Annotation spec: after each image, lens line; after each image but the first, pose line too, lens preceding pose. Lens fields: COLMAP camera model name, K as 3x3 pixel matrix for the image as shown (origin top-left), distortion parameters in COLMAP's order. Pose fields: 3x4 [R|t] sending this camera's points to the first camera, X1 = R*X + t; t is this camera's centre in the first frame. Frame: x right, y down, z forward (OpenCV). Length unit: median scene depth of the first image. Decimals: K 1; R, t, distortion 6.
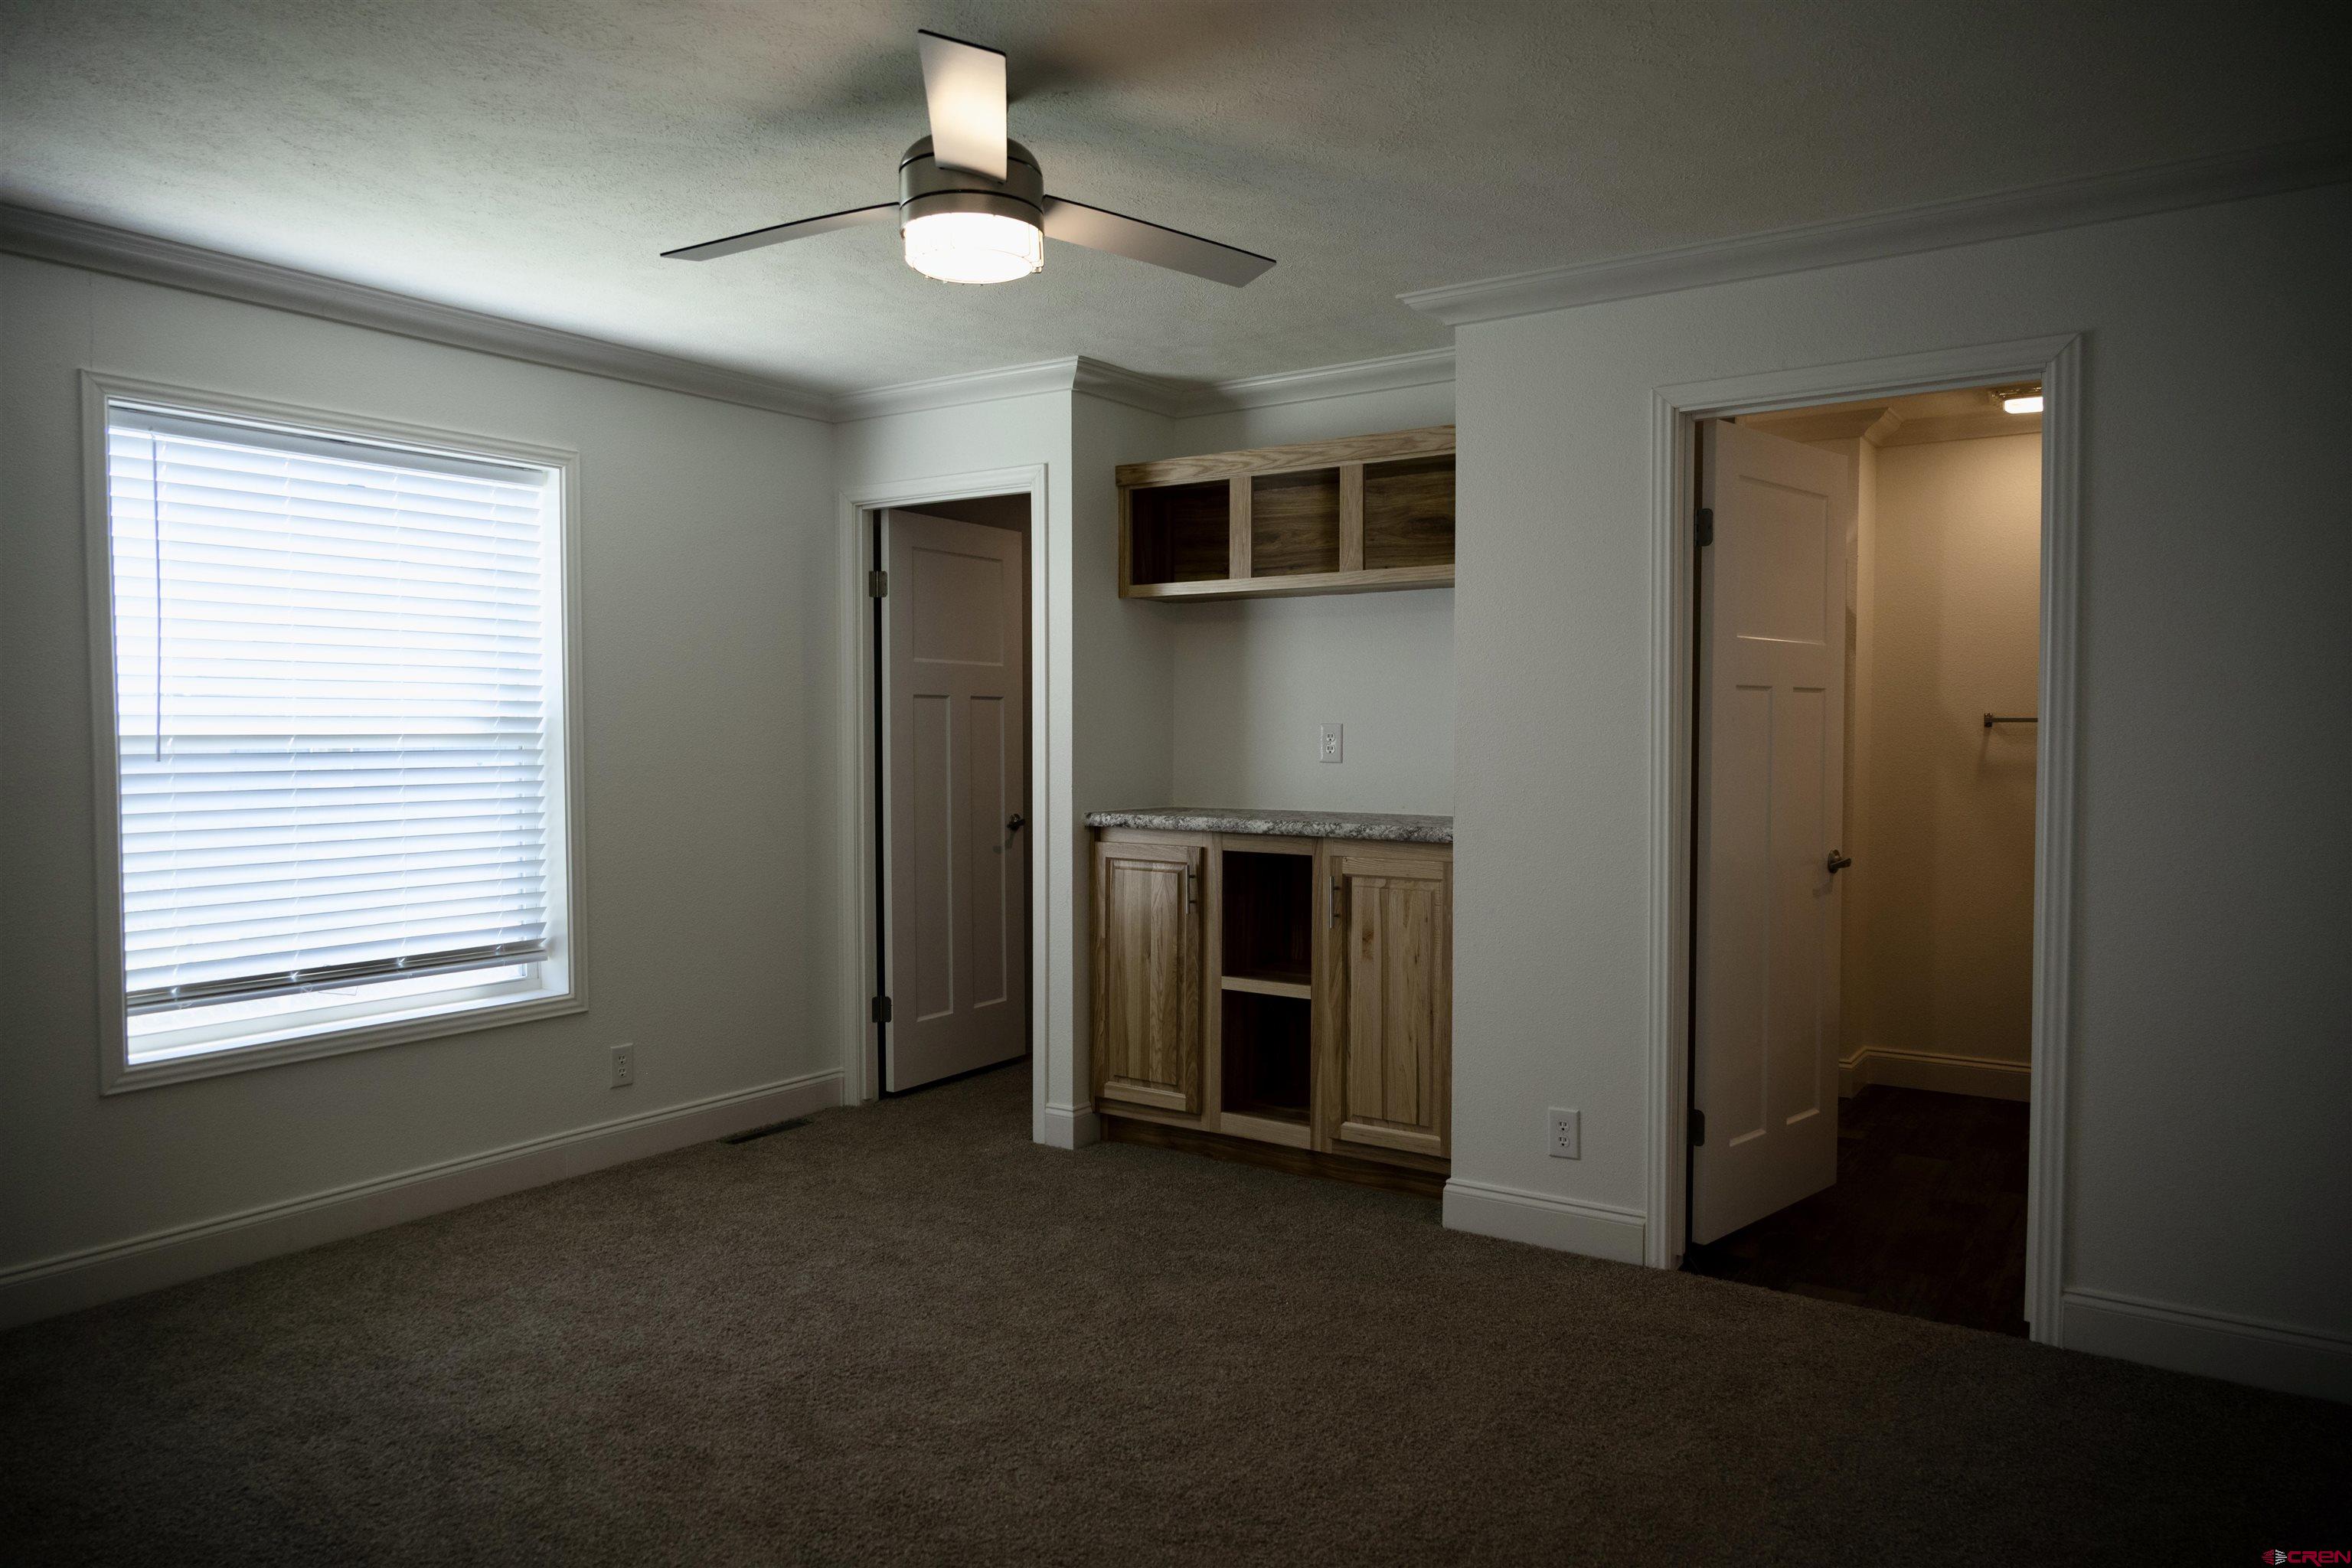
lens RADIAL K [[1562.4, 0, 1180.1], [0, 1562.4, 787.4], [0, 0, 1]] dist [-0.007968, 0.009219]
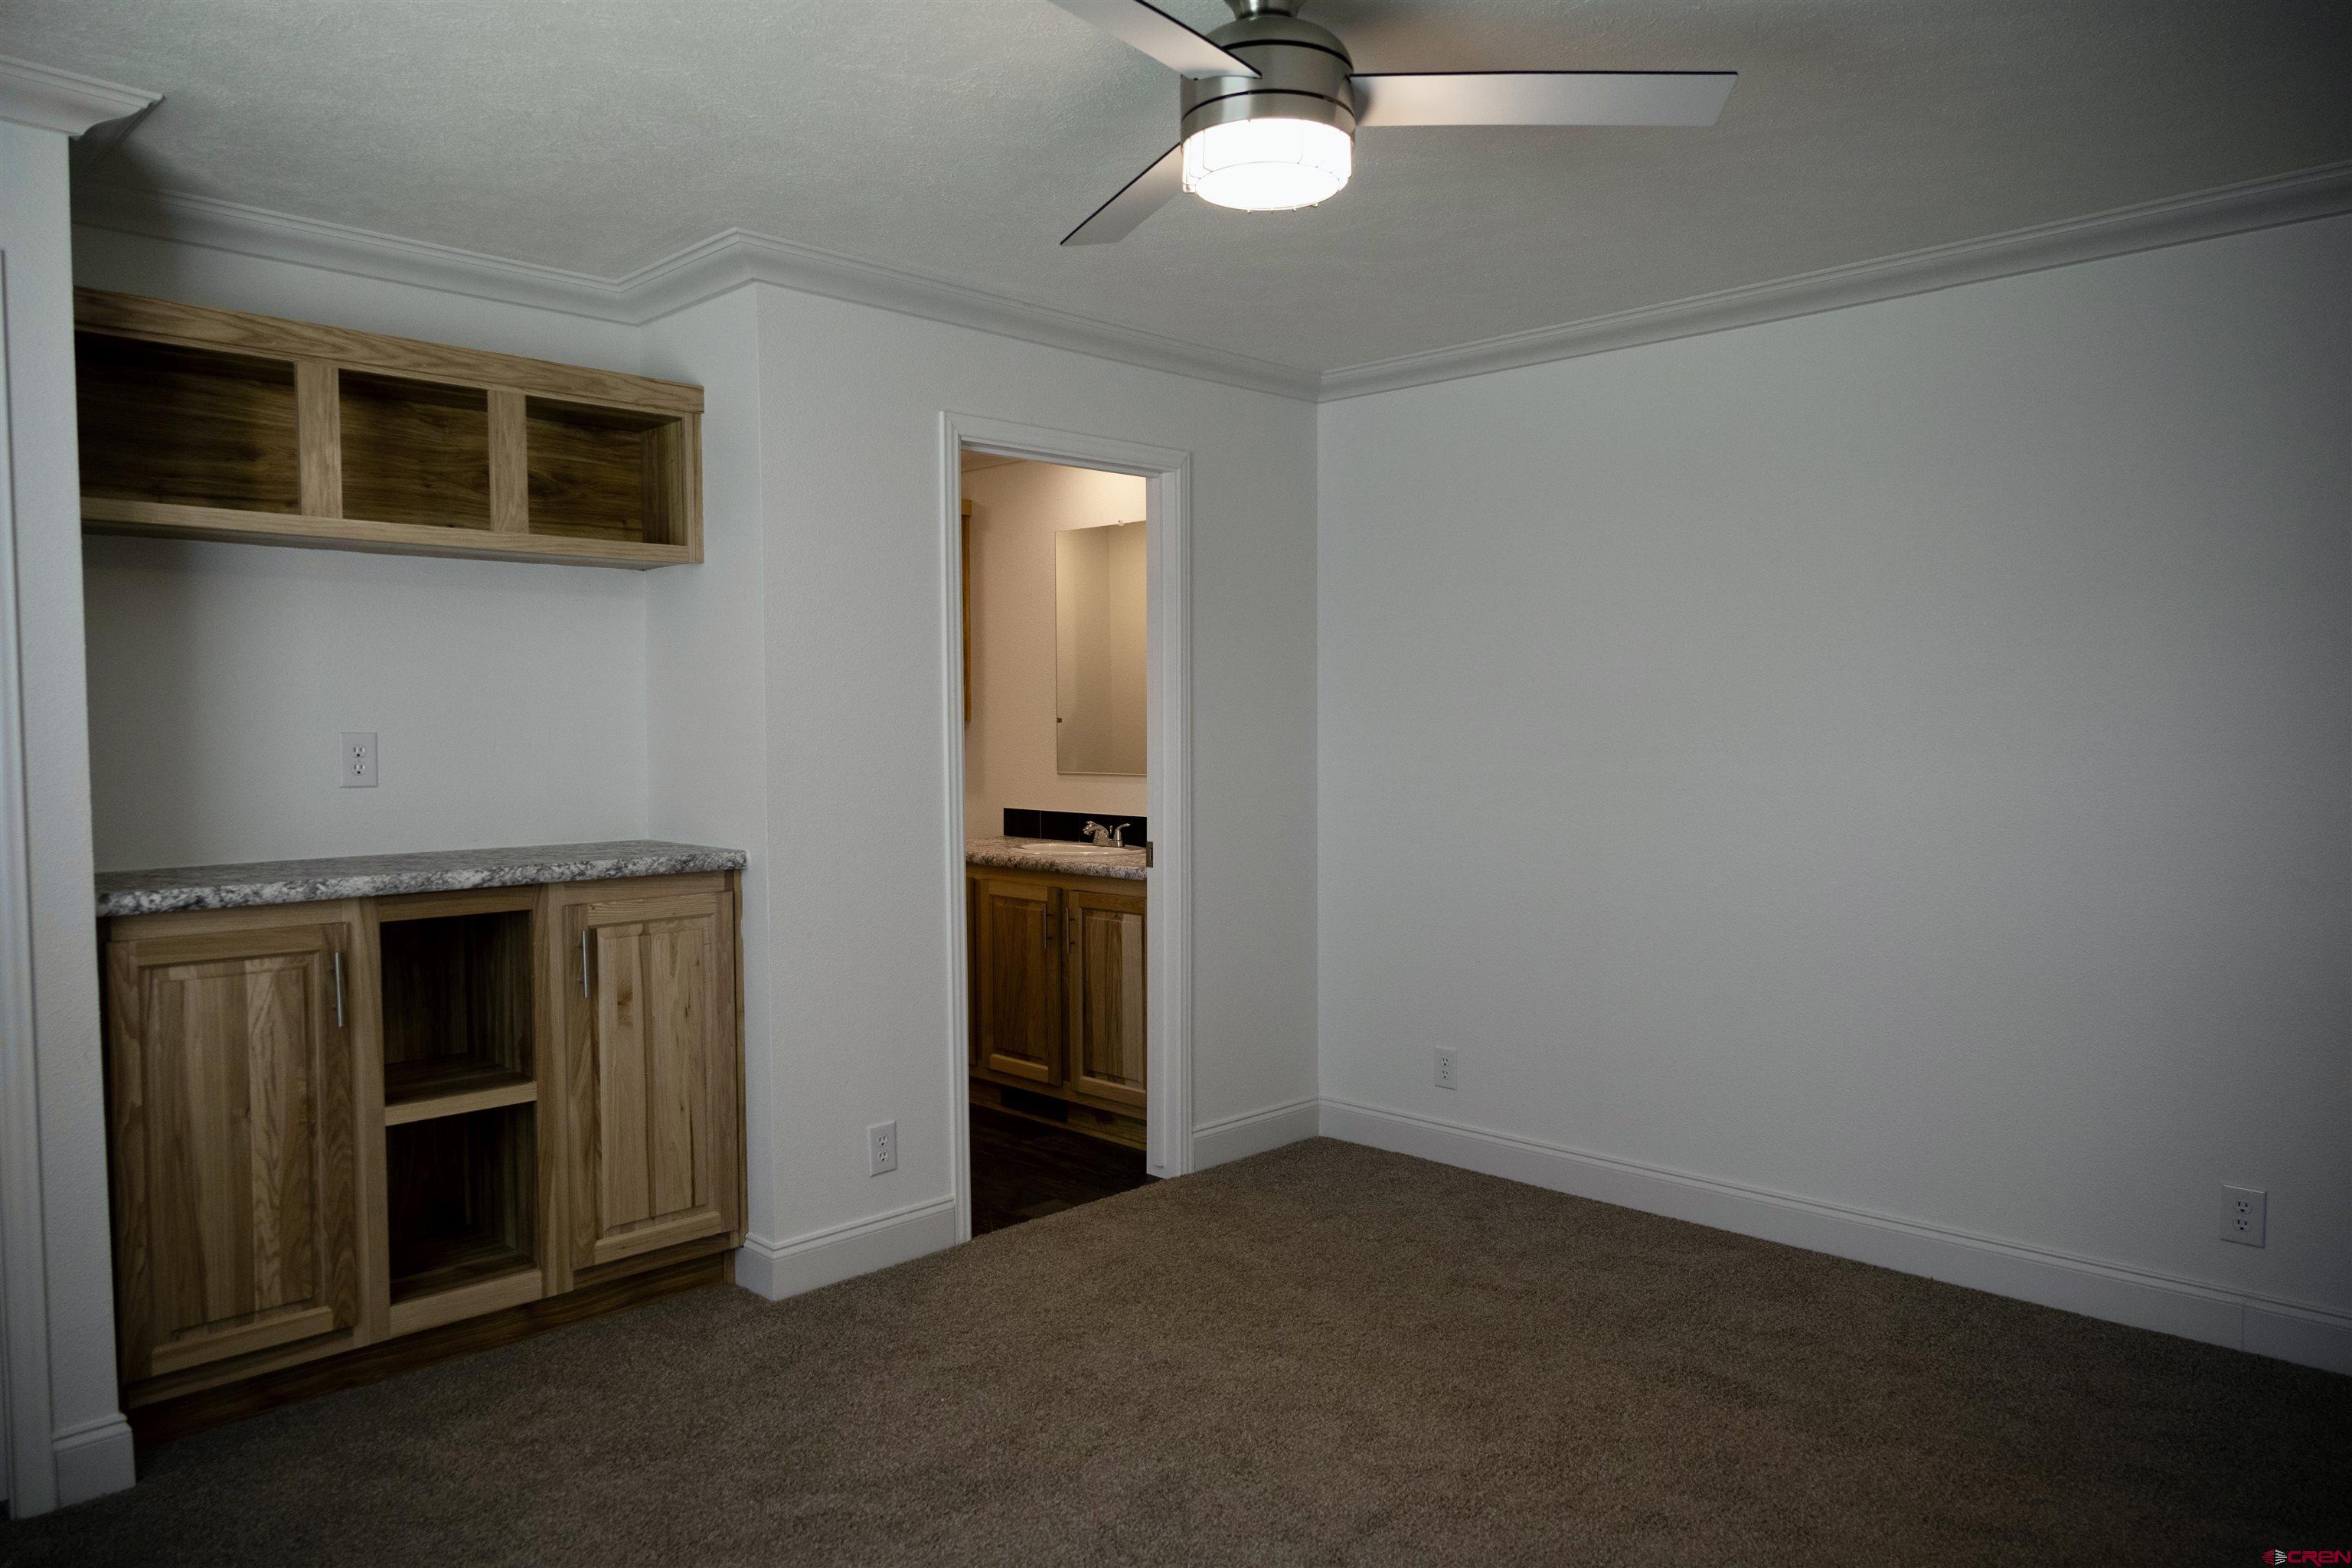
lens RADIAL K [[1562.4, 0, 1183.8], [0, 1562.4, 776.6], [0, 0, 1]] dist [-0.007968, 0.009219]
pose [[0.164547, -0.040285, 0.985546, -0.603462], [0.035690, 0.998755, 0.034866, -0.035248], [-0.985723, 0.029437, 0.165780, 0.567046]]
